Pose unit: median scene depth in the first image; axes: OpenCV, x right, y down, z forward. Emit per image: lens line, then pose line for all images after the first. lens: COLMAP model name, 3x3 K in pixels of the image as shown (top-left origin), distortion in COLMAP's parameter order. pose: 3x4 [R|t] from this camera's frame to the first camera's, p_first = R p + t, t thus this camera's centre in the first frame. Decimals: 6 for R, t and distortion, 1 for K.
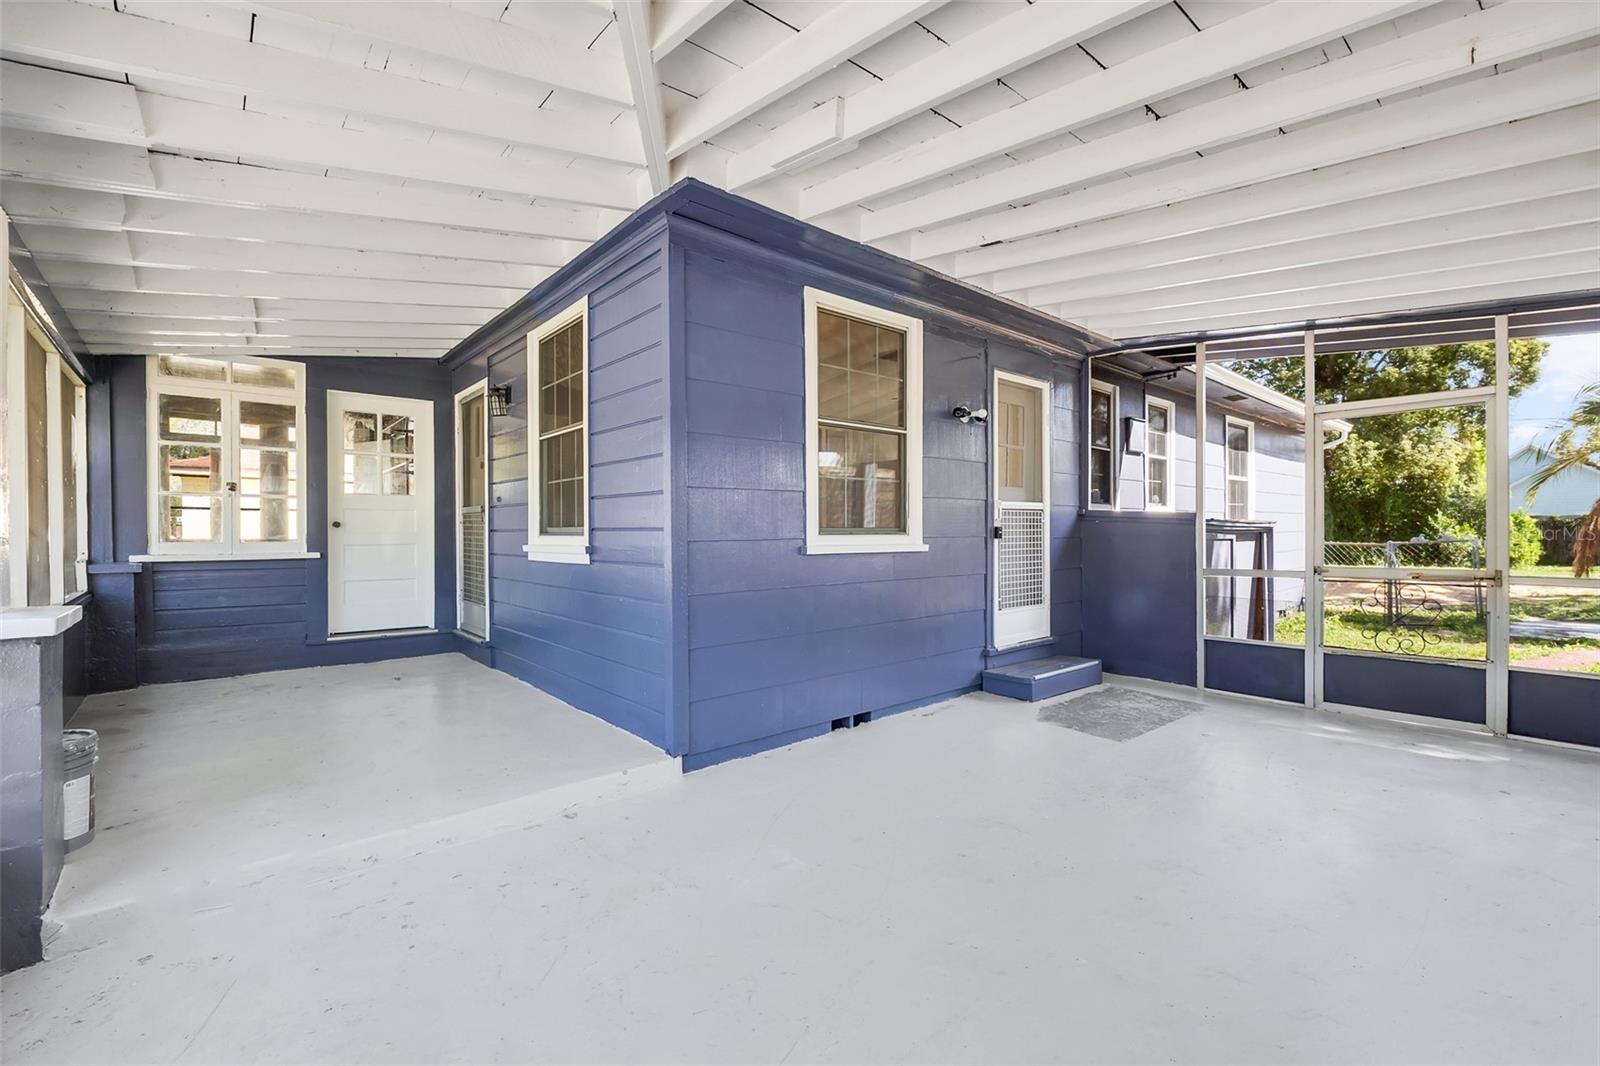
lens RADIAL K [[704.9, 0, 803.9], [0, 704.9, 535.2], [0, 0, 1]] dist [-0.005388, 0.000544]
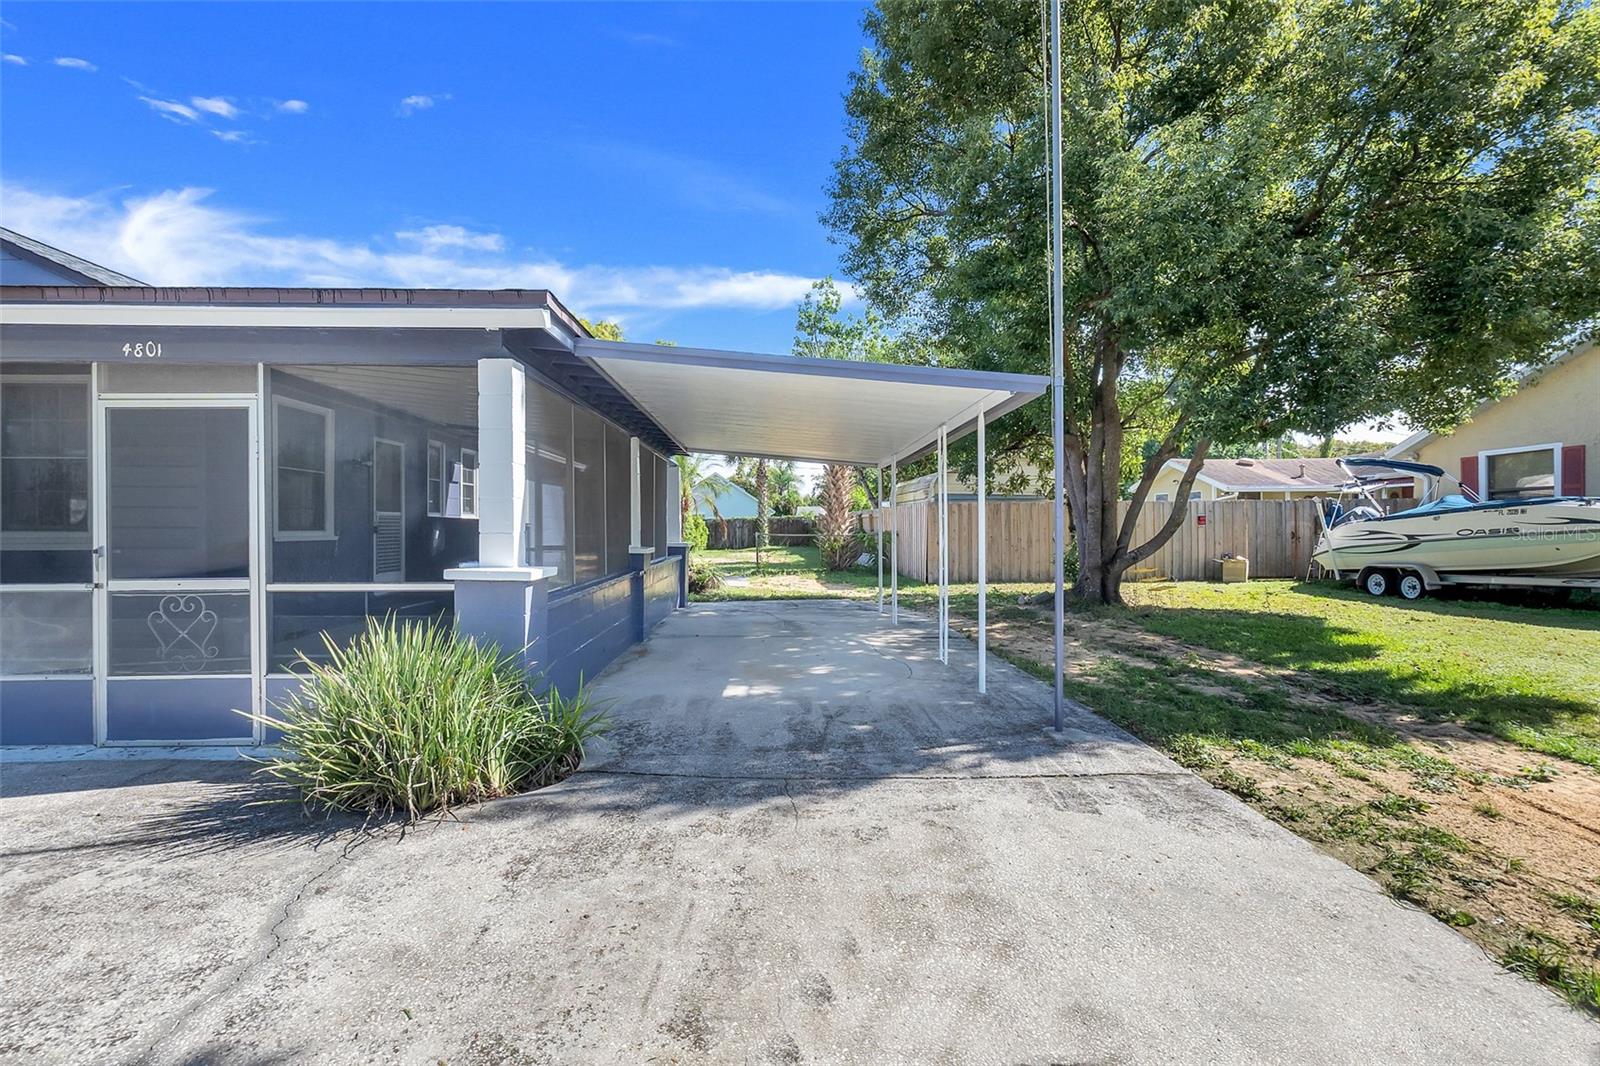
lens RADIAL K [[707.1, 0, 801.2], [0, 707.1, 530.2], [0, 0, 1]] dist [-0.000880, -0.000022]
pose [[0.623479, -0.002598, 0.781836, -0.368976], [0.006794, 0.999975, -0.002094, 0.007144], [-0.781811, 0.006618, 0.623481, -0.771603]]
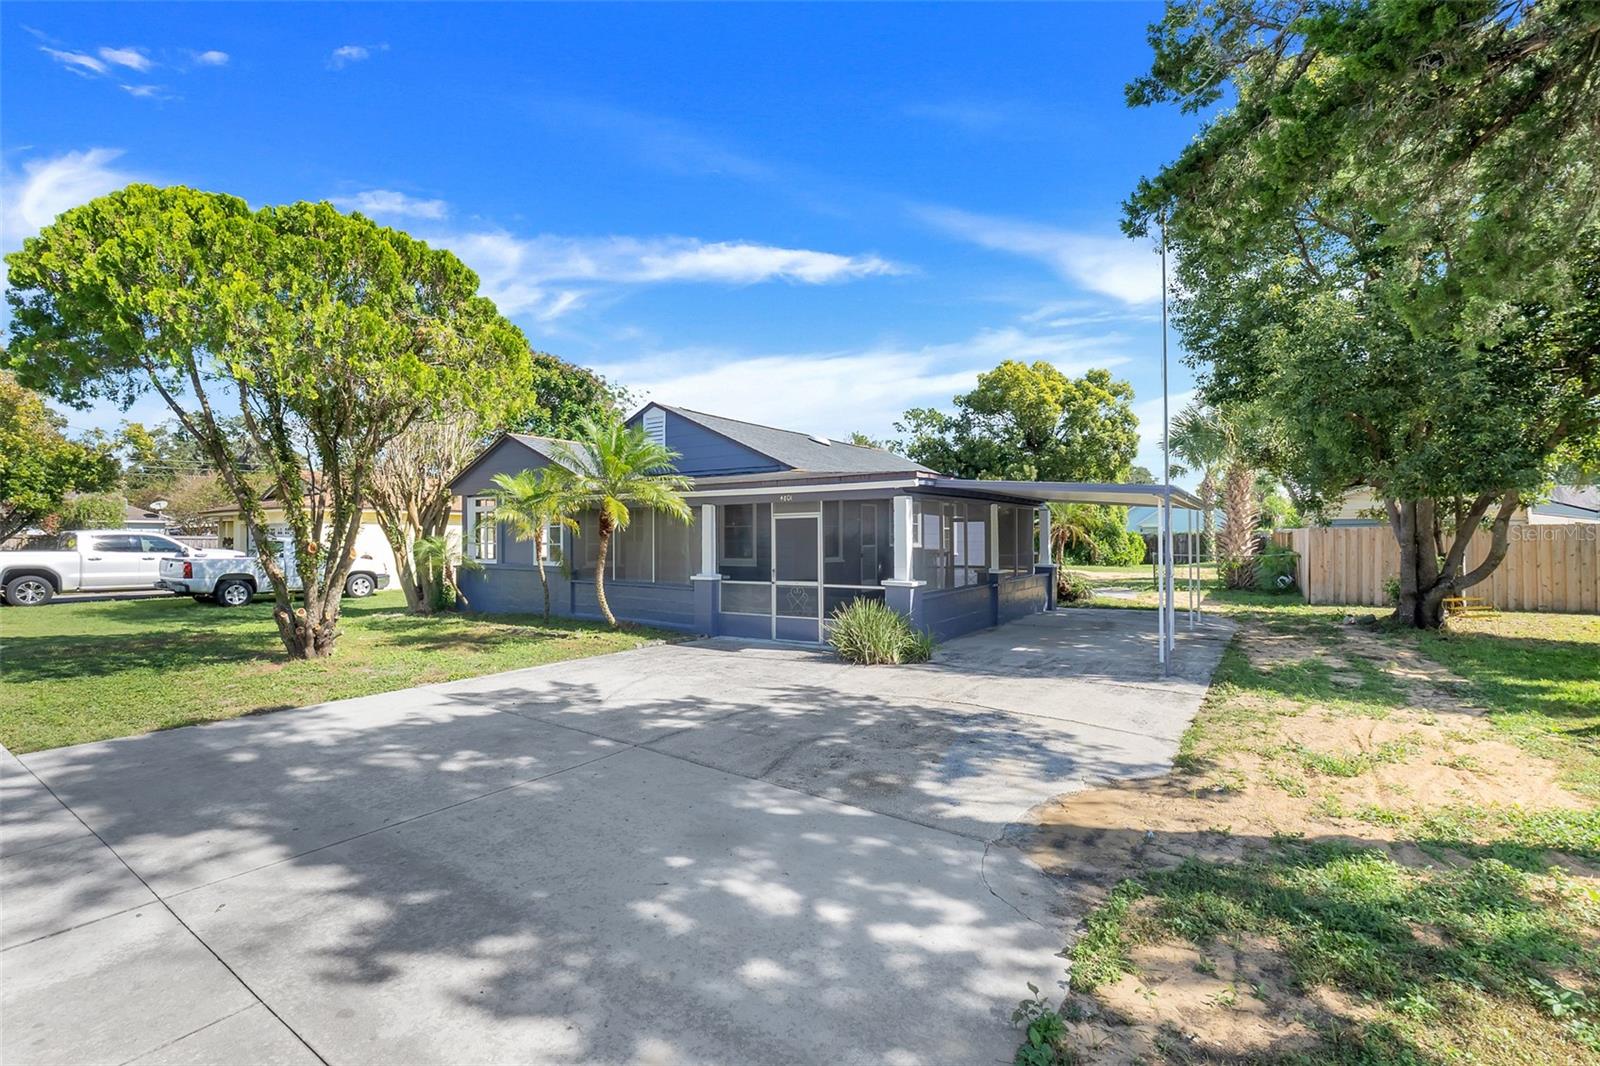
lens RADIAL K [[707.1, 0, 796.3], [0, 707.1, 537.7], [0, 0, 1]] dist [-0.000880, -0.000022]
pose [[0.967805, -0.004276, 0.251666, -0.931888], [0.006410, 0.999950, -0.007659, -0.098733], [-0.251621, 0.009026, 0.967784, -2.414013]]
